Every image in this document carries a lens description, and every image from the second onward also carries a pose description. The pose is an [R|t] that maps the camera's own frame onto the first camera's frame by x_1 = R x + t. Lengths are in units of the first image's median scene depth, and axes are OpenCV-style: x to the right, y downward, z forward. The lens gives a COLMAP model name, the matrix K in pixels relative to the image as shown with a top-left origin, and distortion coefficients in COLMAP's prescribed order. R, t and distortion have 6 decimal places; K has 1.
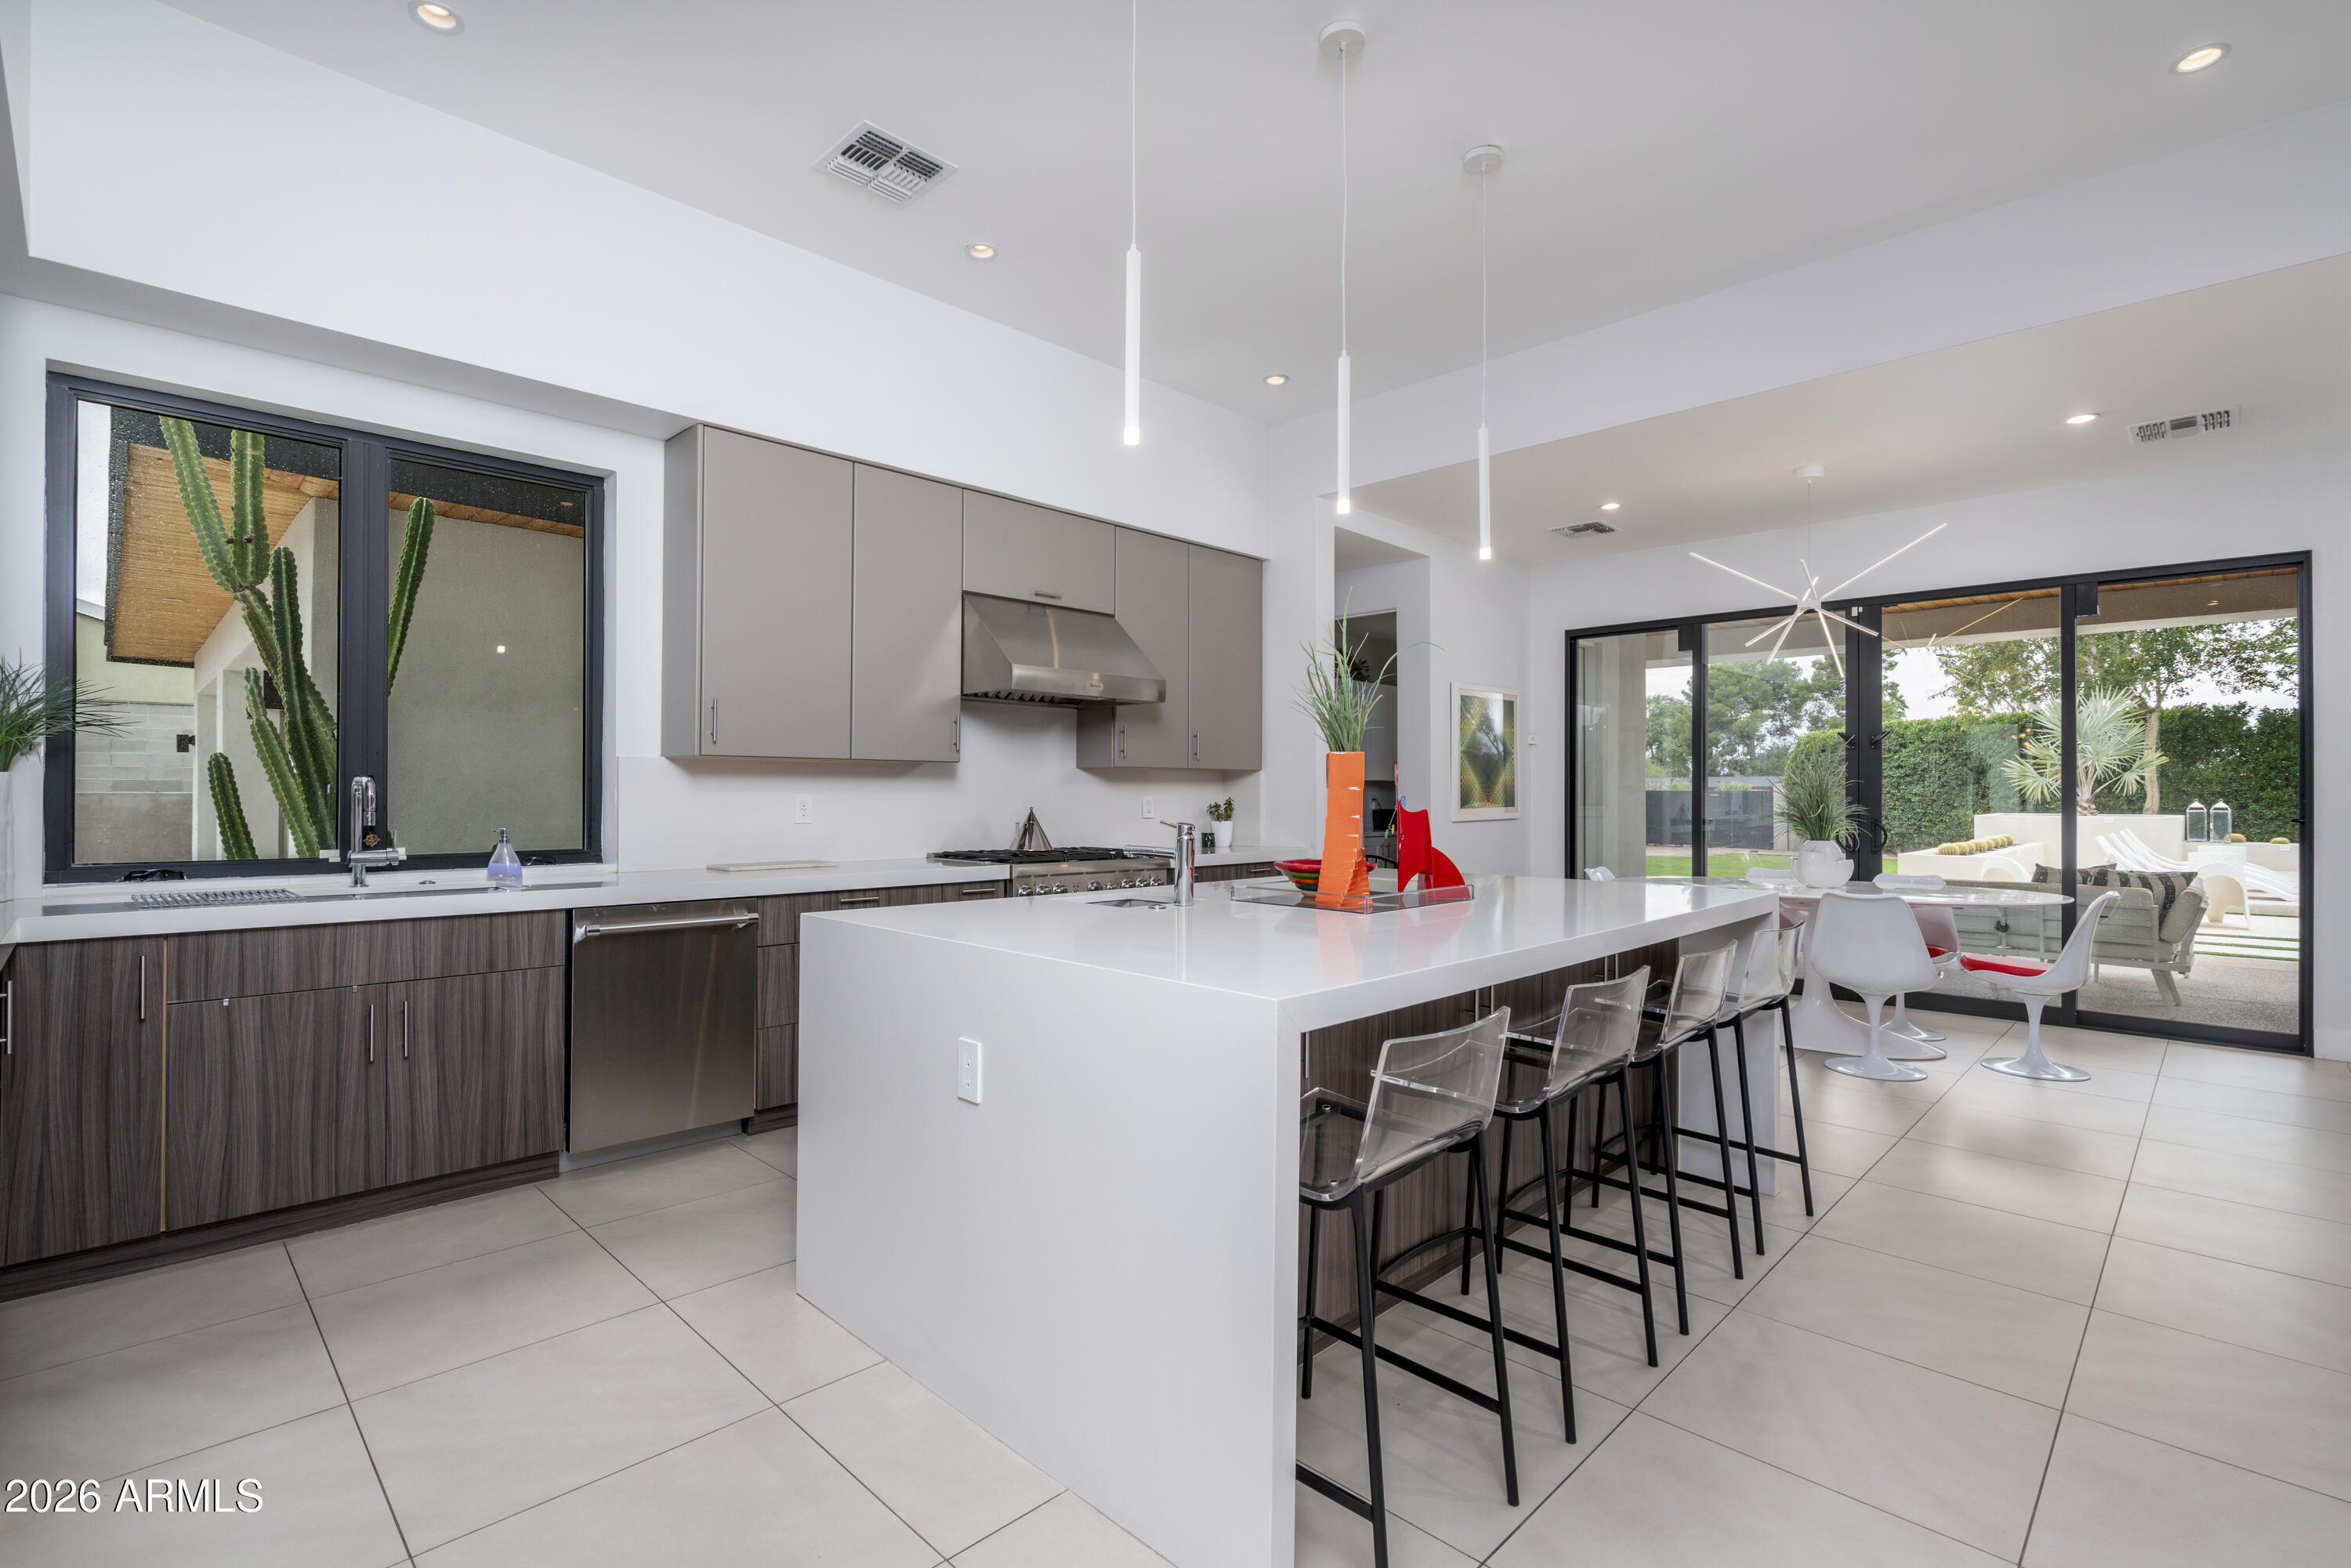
lens RADIAL K [[1087.1, 0, 1191.6], [0, 1087.1, 791.7], [0, 0, 1]] dist [-0.004699, 0.000473]
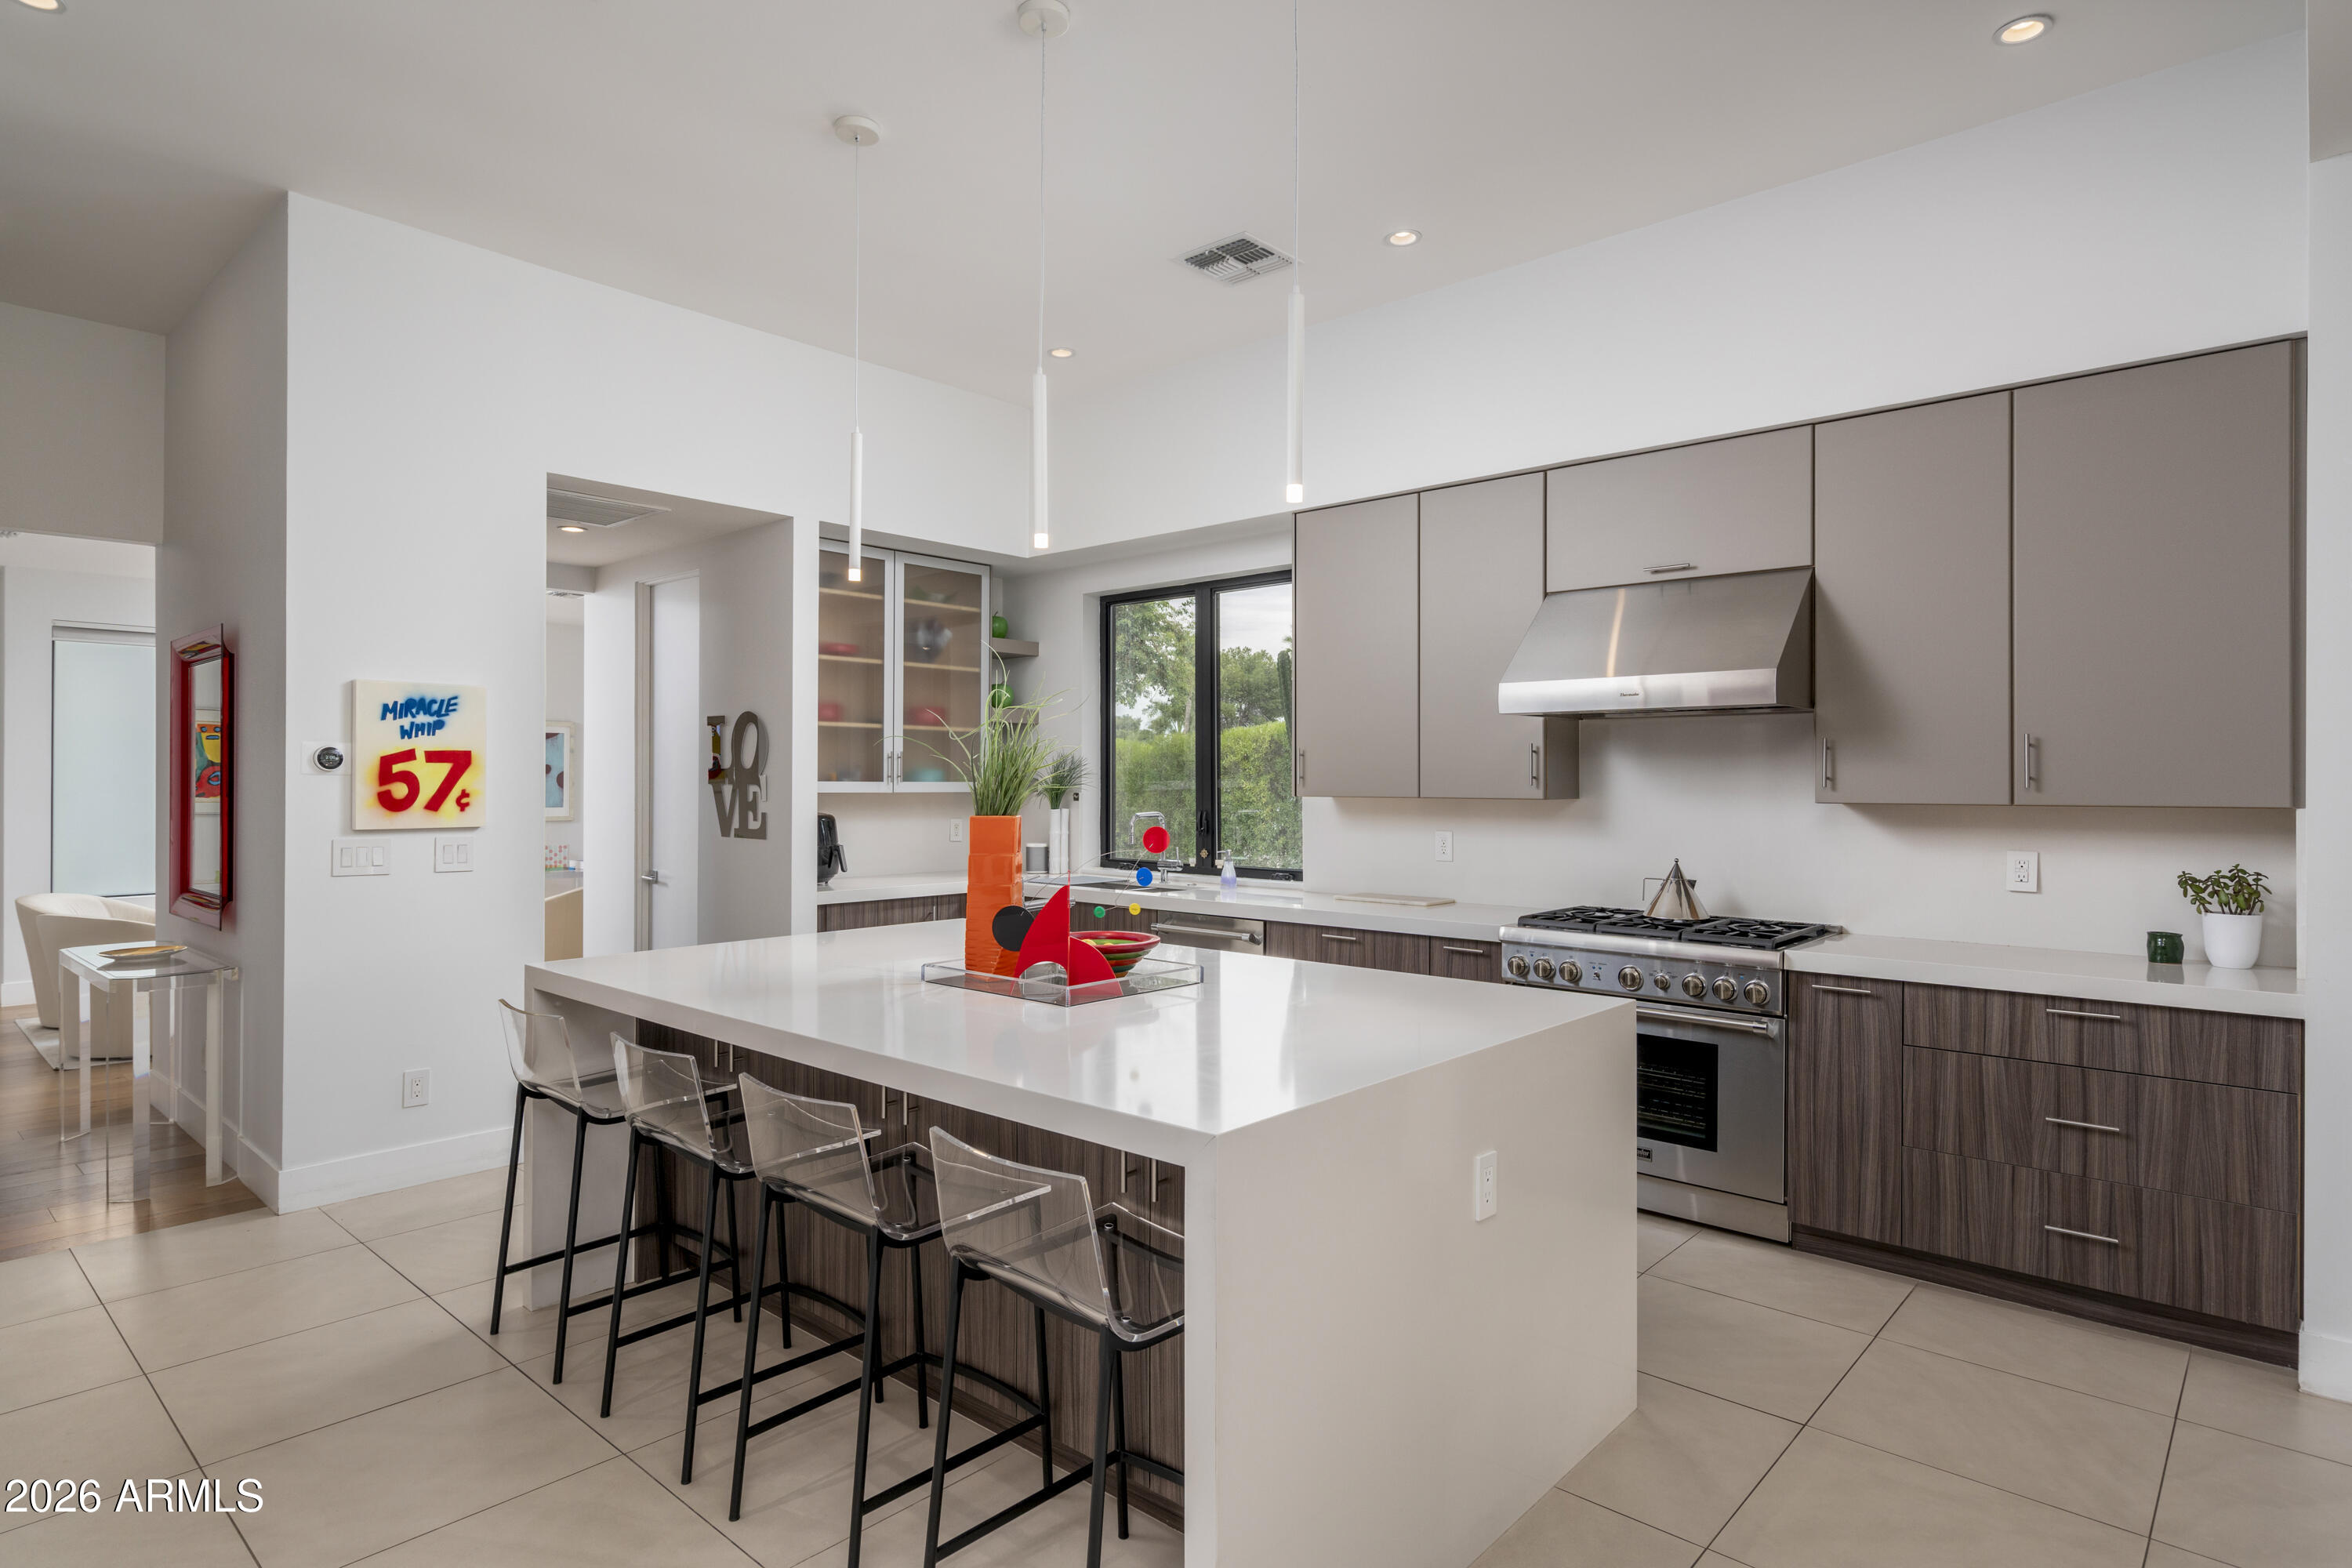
lens RADIAL K [[1252.1, 0, 1122.3], [0, 1252.1, 782.2], [0, 0, 1]] dist [-0.001554, 0.000026]
pose [[0.021188, -0.000234, -0.999775, 0.786955], [0.001315, 0.999999, -0.000206, -0.042517], [0.999775, -0.001311, 0.021188, 0.692445]]
